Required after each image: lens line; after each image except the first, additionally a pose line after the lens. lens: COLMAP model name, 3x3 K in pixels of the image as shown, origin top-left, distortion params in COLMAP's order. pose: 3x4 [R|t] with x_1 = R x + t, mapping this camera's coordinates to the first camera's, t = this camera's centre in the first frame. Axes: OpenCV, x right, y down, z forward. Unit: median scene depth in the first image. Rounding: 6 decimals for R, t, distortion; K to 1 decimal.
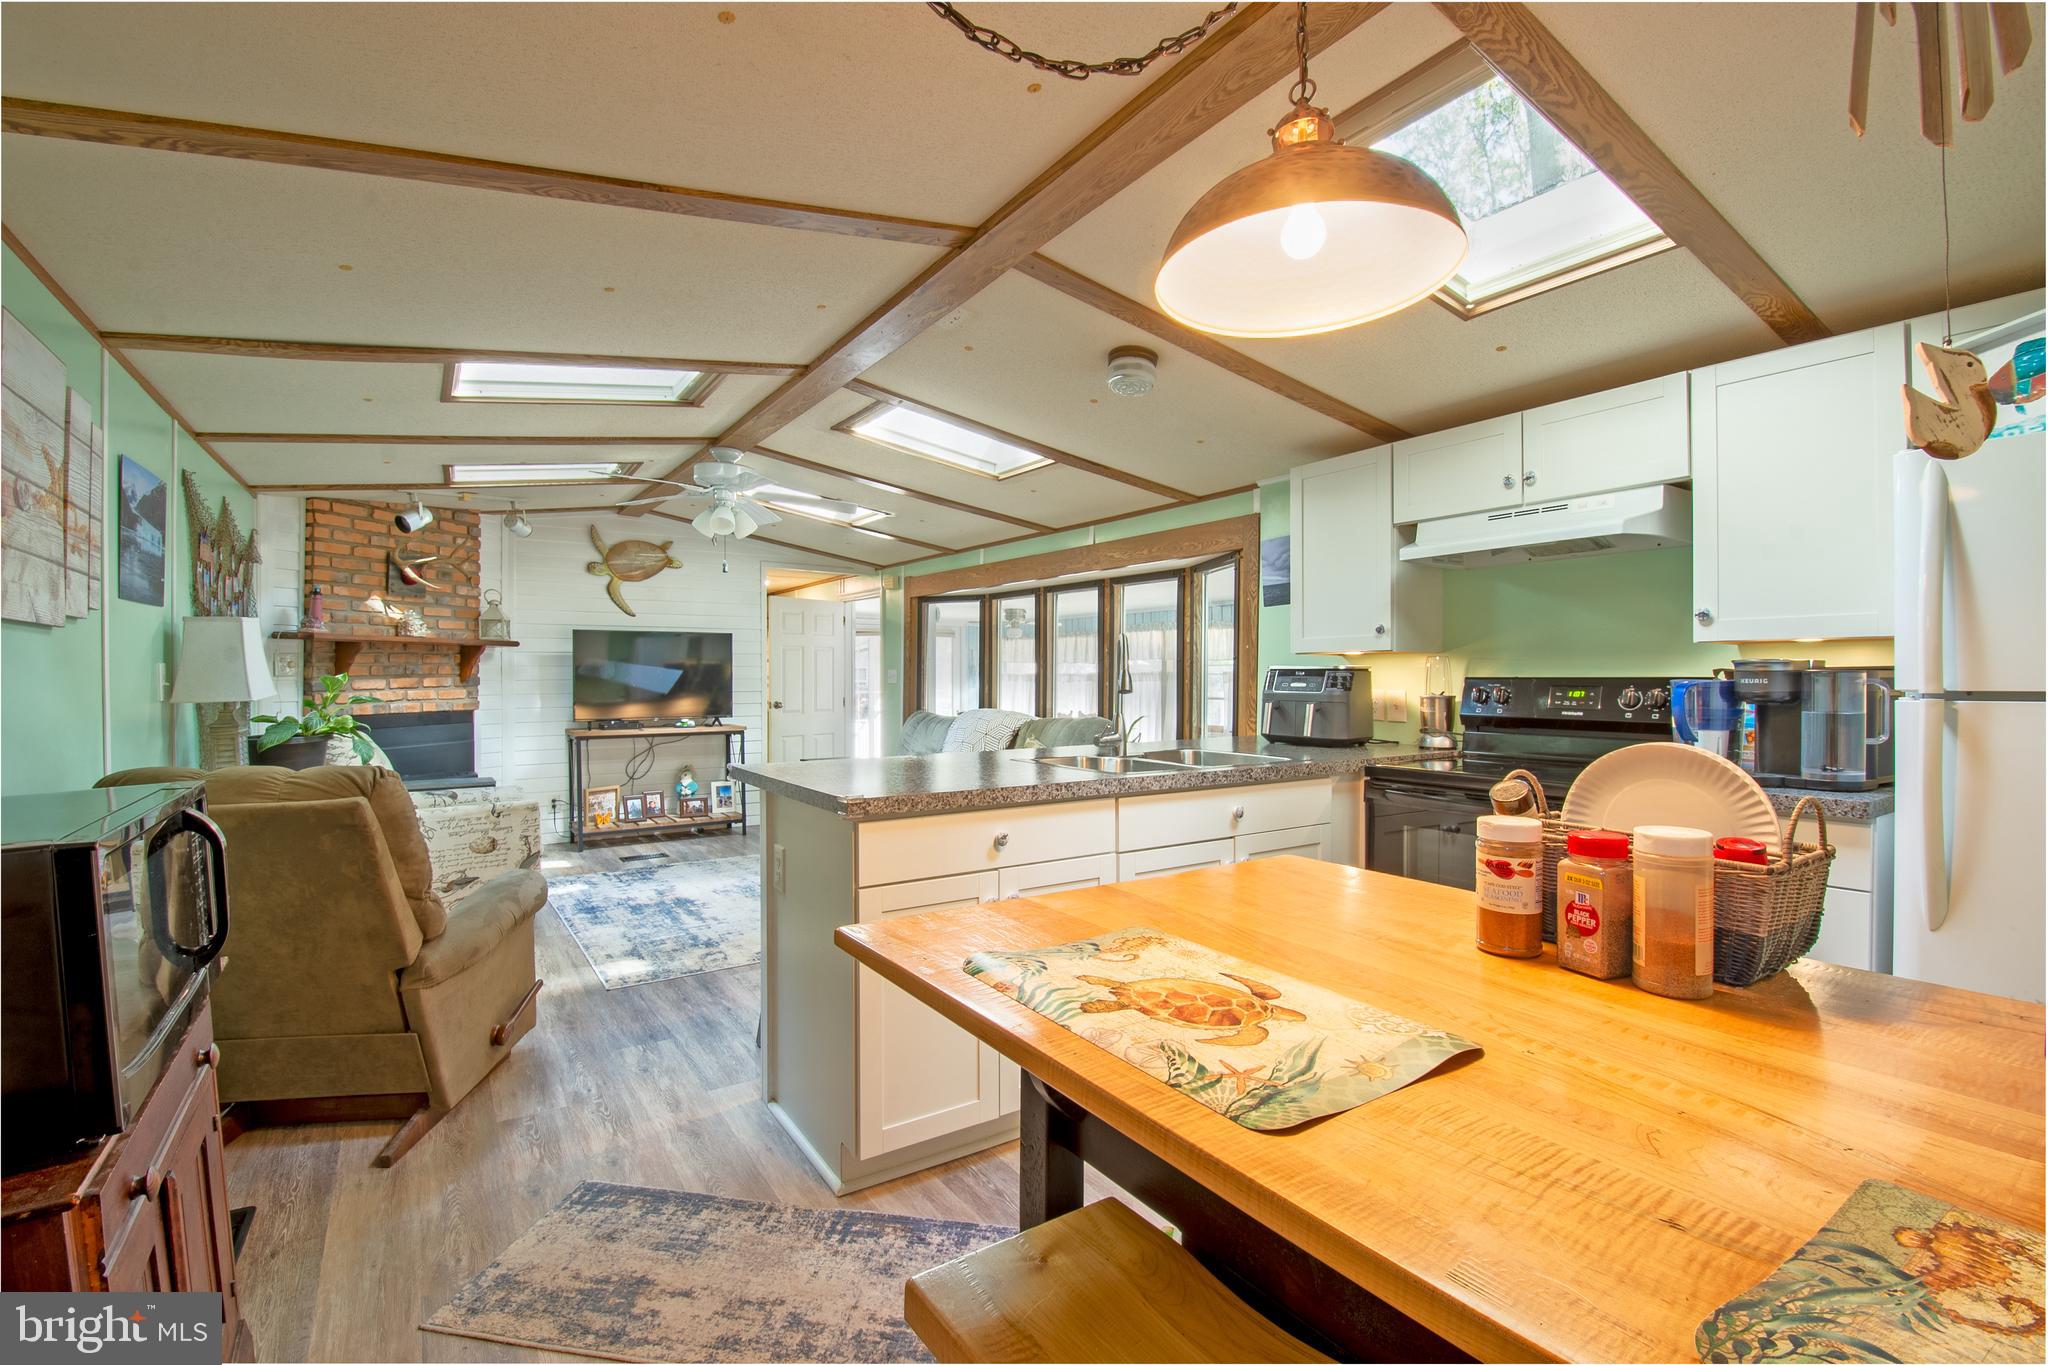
lens RADIAL K [[891.0, 0, 1018.8], [0, 891.0, 681.6], [0, 0, 1]] dist [0.000929, 0.000231]
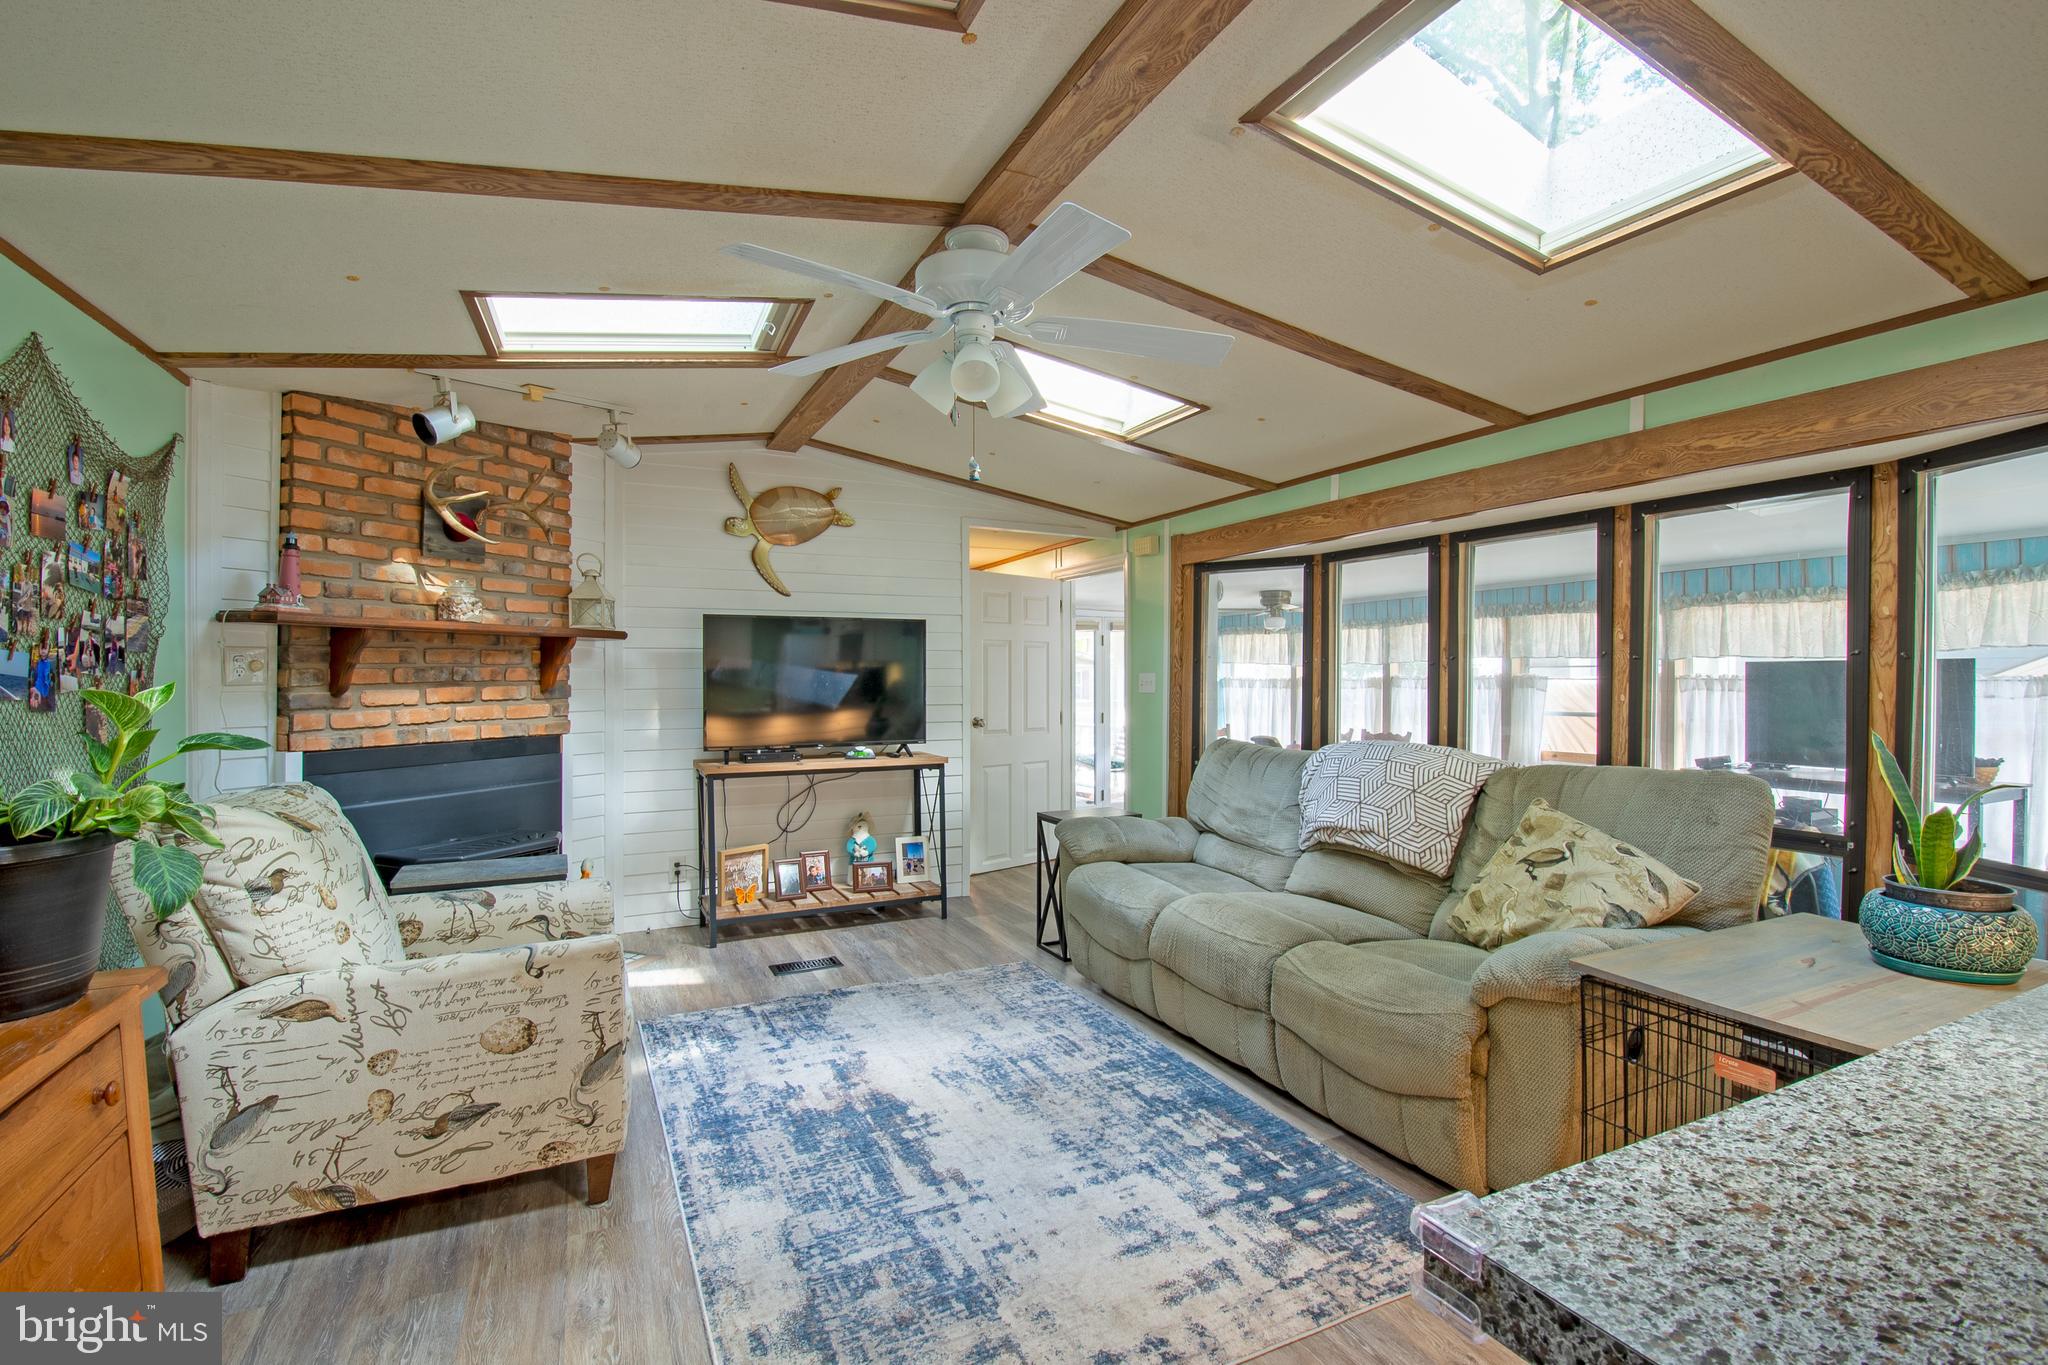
lens RADIAL K [[891.0, 0, 1026.3], [0, 891.0, 684.1], [0, 0, 1]] dist [0.000929, 0.000231]
pose [[0.991235, 0.000161, -0.132107, -0.179502], [-0.000215, 1.000000, -0.000398, -0.005453], [0.132107, 0.000423, 0.991235, 0.387384]]
